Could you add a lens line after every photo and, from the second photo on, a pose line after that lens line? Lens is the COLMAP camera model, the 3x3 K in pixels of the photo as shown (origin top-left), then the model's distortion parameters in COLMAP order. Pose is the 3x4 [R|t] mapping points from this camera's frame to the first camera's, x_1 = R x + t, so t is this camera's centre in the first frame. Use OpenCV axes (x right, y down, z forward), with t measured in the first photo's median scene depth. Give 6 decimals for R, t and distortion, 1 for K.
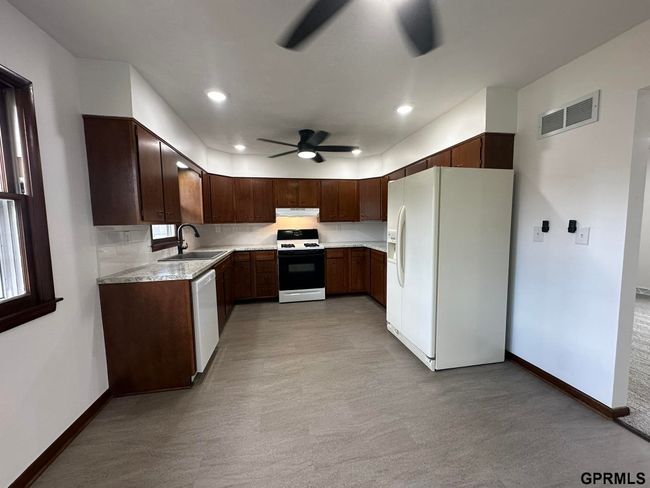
lens RADIAL K [[258.5, 0, 324.8], [0, 258.5, 244.6], [0, 0, 1]] dist [-0.000899, -0.000426]
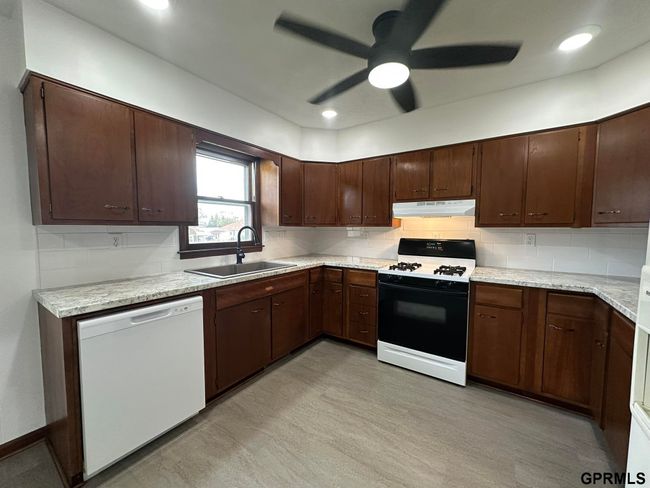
lens RADIAL K [[258.5, 0, 324.7], [0, 258.5, 245.1], [0, 0, 1]] dist [-0.000899, -0.000426]
pose [[0.703317, 0.065358, -0.707865, 0.226203], [-0.074992, 0.997030, 0.017547, -0.064375], [0.706909, 0.040743, 0.706130, 0.738896]]
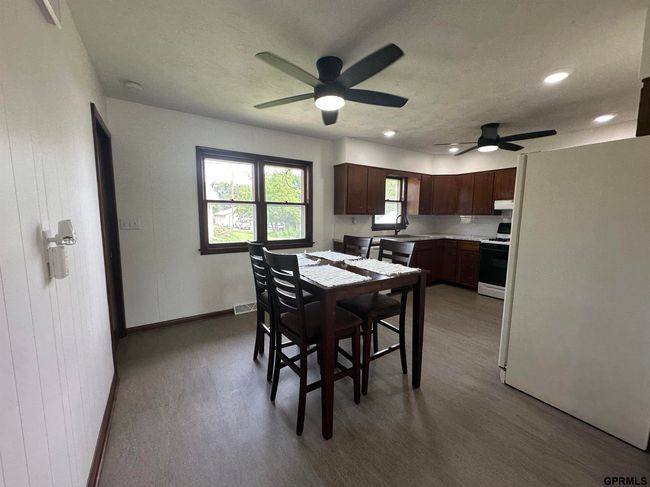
lens RADIAL K [[258.1, 0, 326.7], [0, 258.1, 244.5], [0, 0, 1]] dist [-0.003829, -0.000347]
pose [[0.387648, 0.117764, -0.914254, 0.781942], [-0.090245, 0.991890, 0.089500, -0.007907], [0.917379, 0.047812, 0.395132, 0.054072]]
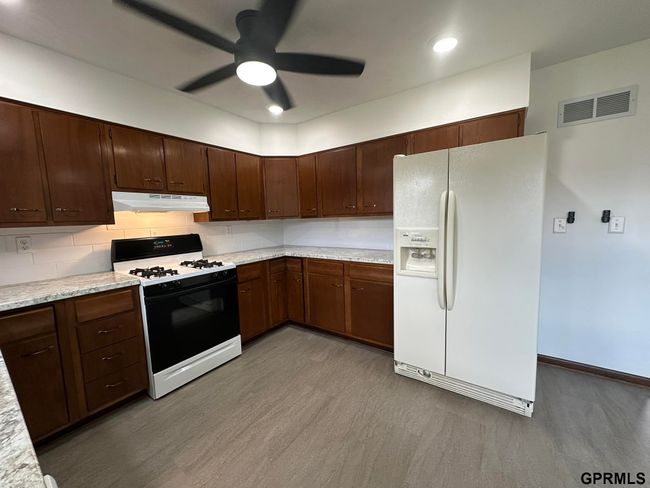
lens RADIAL K [[258.5, 0, 323.4], [0, 258.5, 244.1], [0, 0, 1]] dist [-0.000899, -0.000426]
pose [[0.722646, -0.079156, 0.686671, -0.389121], [0.081444, 0.996252, 0.029131, -0.056230], [-0.686403, 0.034874, 0.726385, 0.708632]]
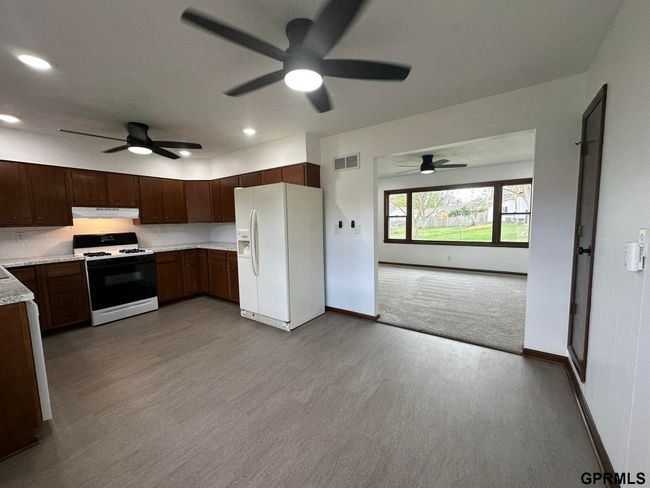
lens RADIAL K [[258.5, 0, 324.7], [0, 258.5, 244.6], [0, 0, 1]] dist [-0.000899, -0.000426]
pose [[0.721400, -0.067357, 0.689235, -0.298977], [0.071467, 0.997186, 0.022650, 0.011319], [-0.688821, 0.032917, 0.724183, -0.113868]]
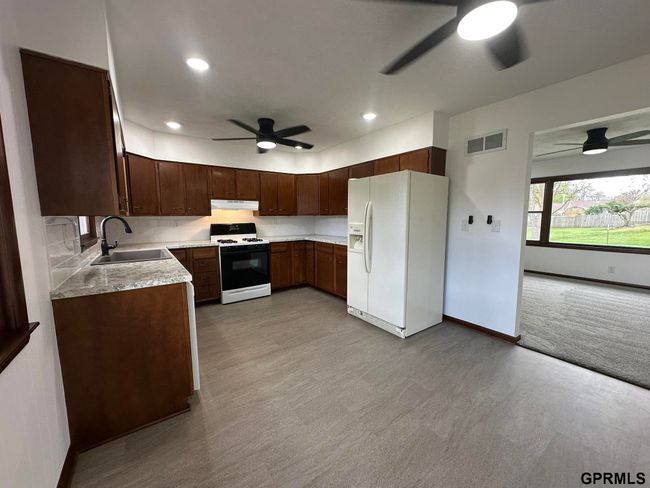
lens RADIAL K [[258.5, 0, 323.7], [0, 258.5, 244.2], [0, 0, 1]] dist [-0.000899, -0.000426]
pose [[0.909075, -0.035588, 0.415109, -0.344649], [0.028368, 0.999320, 0.023549, 0.004871], [-0.415665, -0.009632, 0.909467, 0.043258]]
